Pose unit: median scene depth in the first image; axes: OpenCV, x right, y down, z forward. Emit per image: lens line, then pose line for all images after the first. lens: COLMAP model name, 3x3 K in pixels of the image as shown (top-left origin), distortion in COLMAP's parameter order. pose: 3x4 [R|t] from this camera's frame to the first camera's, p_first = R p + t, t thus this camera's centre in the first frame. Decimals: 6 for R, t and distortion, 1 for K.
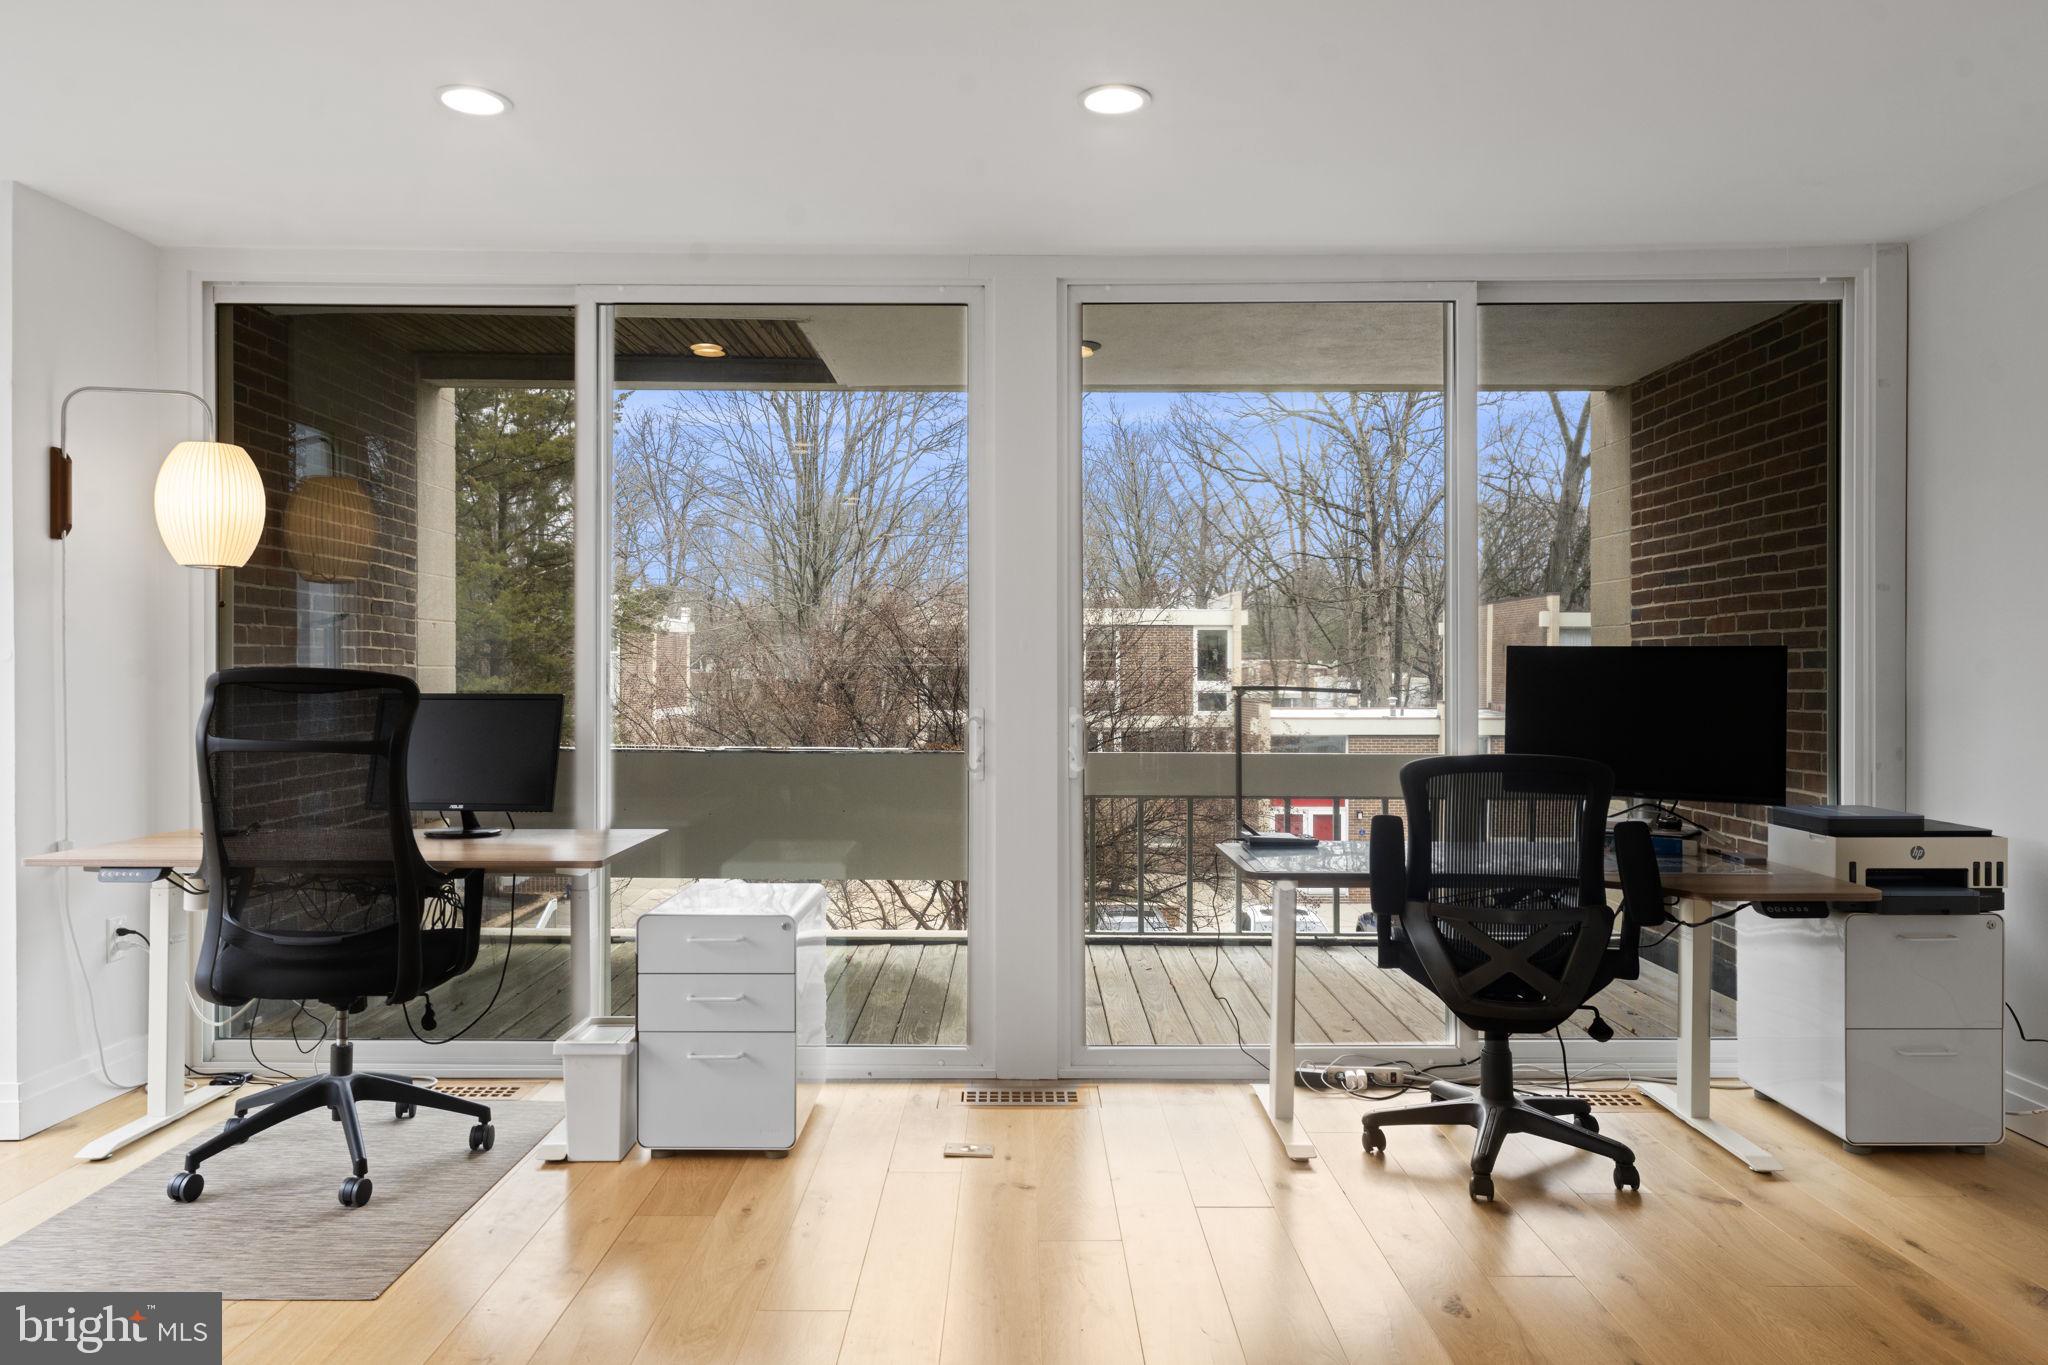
lens RADIAL K [[1350.7, 0, 1017.3], [0, 1350.7, 676.0], [0, 0, 1]] dist [0.003096, 0.001004]
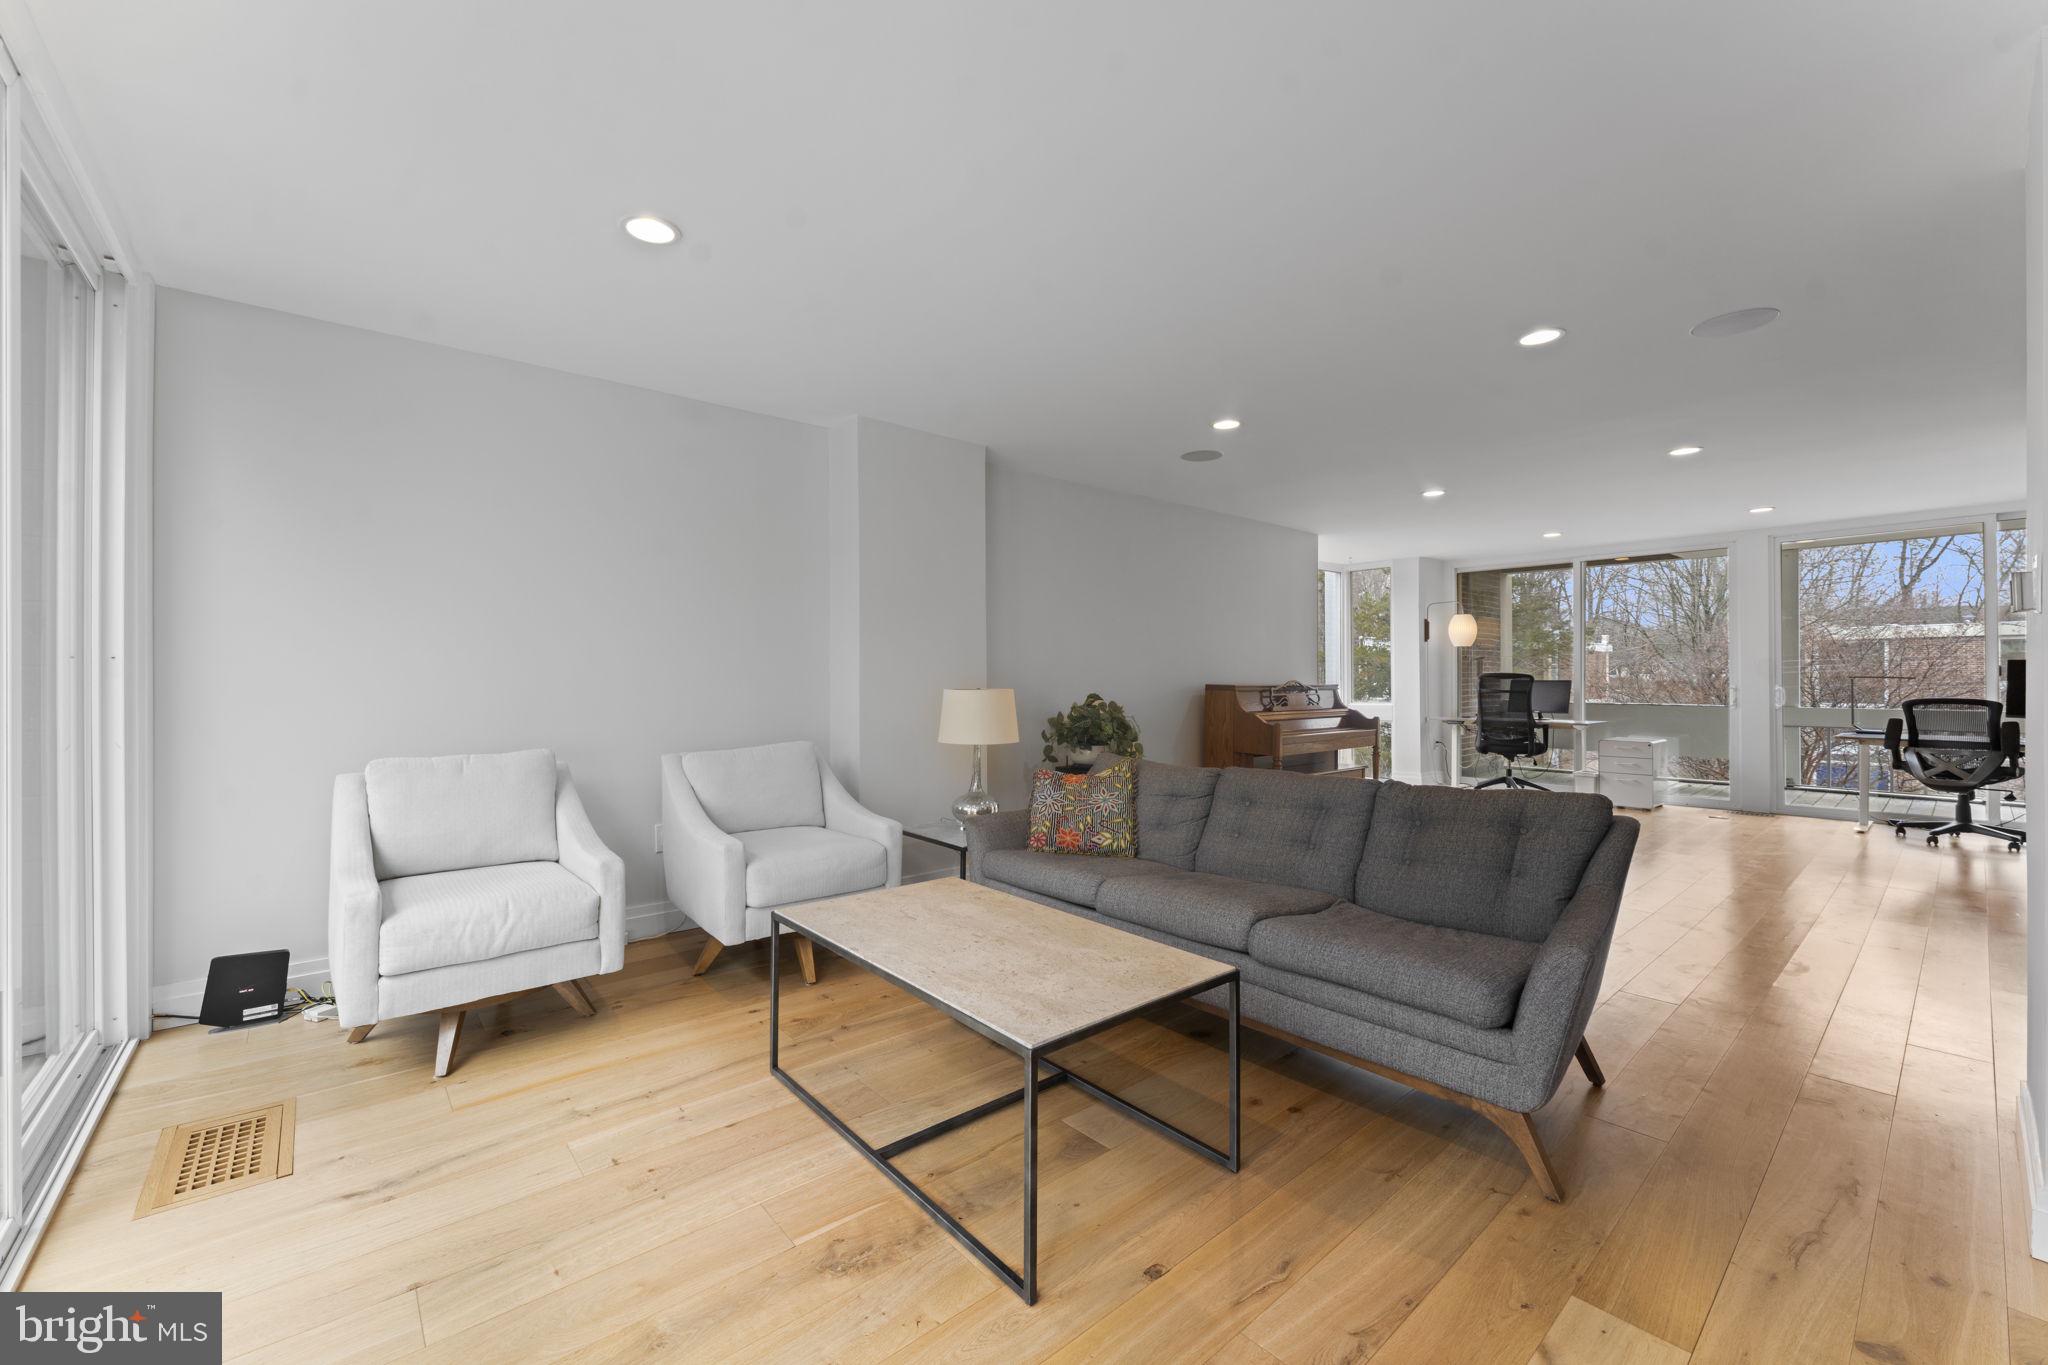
lens RADIAL K [[817.8, 0, 1017.3], [0, 817.8, 679.8], [0, 0, 1]] dist [0.001638, -0.000213]
pose [[0.650749, -0.003105, -0.759286, 0.311085], [0.002211, 0.999995, -0.002194, 0.013556], [0.759289, -0.000252, 0.650753, -1.347364]]
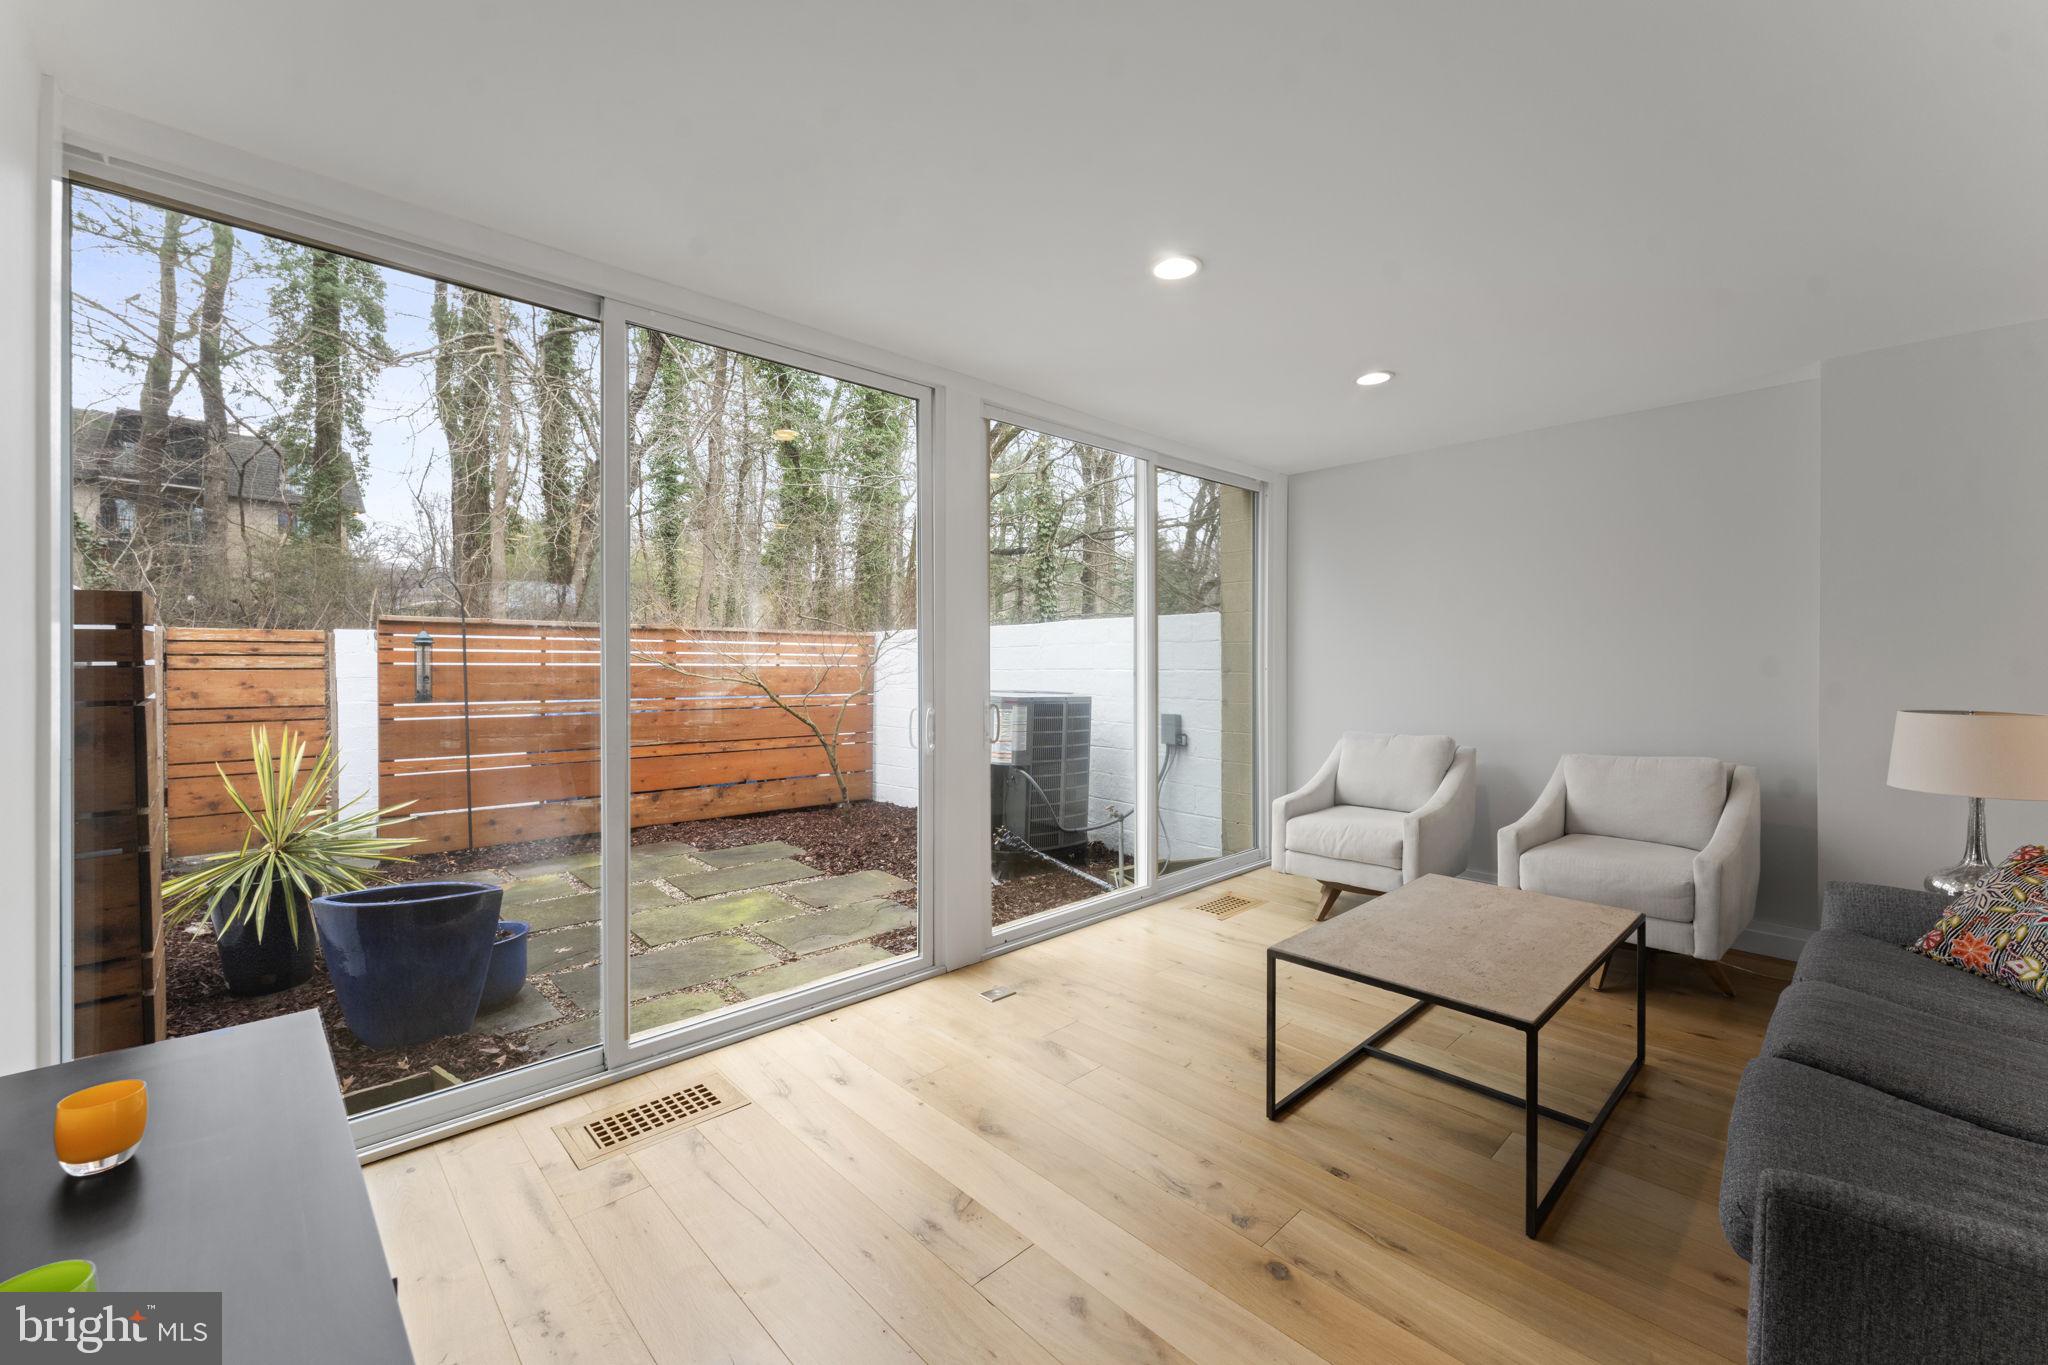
lens RADIAL K [[822.9, 0, 1016.9], [0, 822.9, 664.3], [0, 0, 1]] dist [-0.002000, -0.000278]
pose [[-0.726355, -0.001955, -0.687317, 0.547441], [-0.004383, 0.999989, 0.001788, -0.014381], [0.687306, 0.004312, -0.726355, -0.803932]]
